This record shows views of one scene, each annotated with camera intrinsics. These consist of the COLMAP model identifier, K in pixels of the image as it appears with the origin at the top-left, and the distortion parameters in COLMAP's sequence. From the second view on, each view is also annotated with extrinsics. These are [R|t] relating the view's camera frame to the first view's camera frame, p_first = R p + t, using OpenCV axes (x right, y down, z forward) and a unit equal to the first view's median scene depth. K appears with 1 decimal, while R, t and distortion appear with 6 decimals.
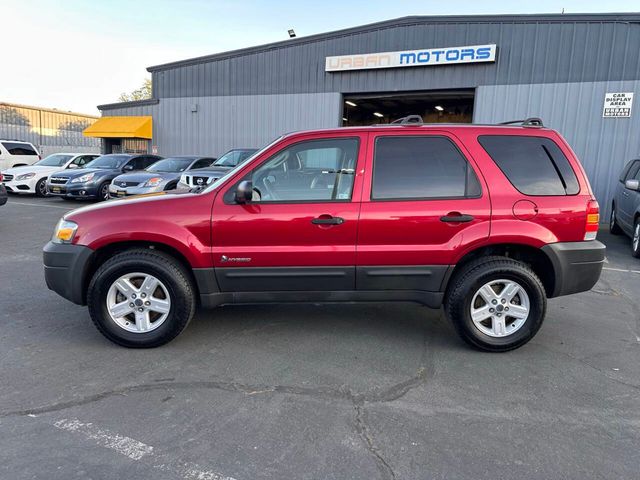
lens RADIAL K [[465.6, 0, 318.3], [0, 465.6, 232.8], [0, 0, 1]] dist [0.047039, -0.059796]
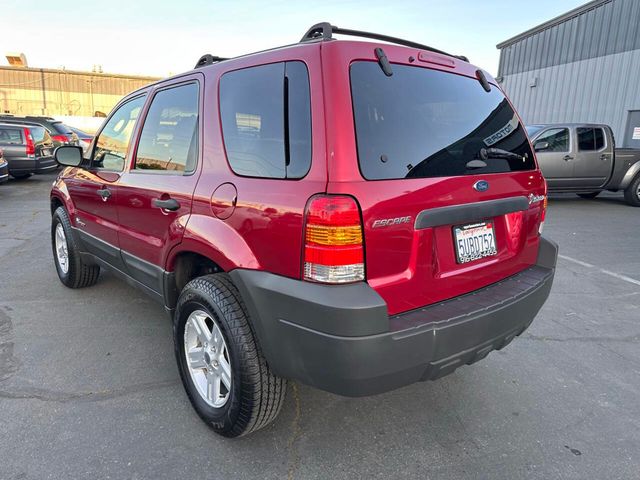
lens RADIAL K [[461.0, 0, 320.0], [0, 461.0, 240.0], [0, 0, 1]] dist [0.037129, -0.061683]
pose [[0.627688, 0.146059, -0.764640, 0.196588], [-0.112561, 0.988947, 0.096504, -0.014448], [0.770284, 0.025494, 0.637191, 0.153221]]
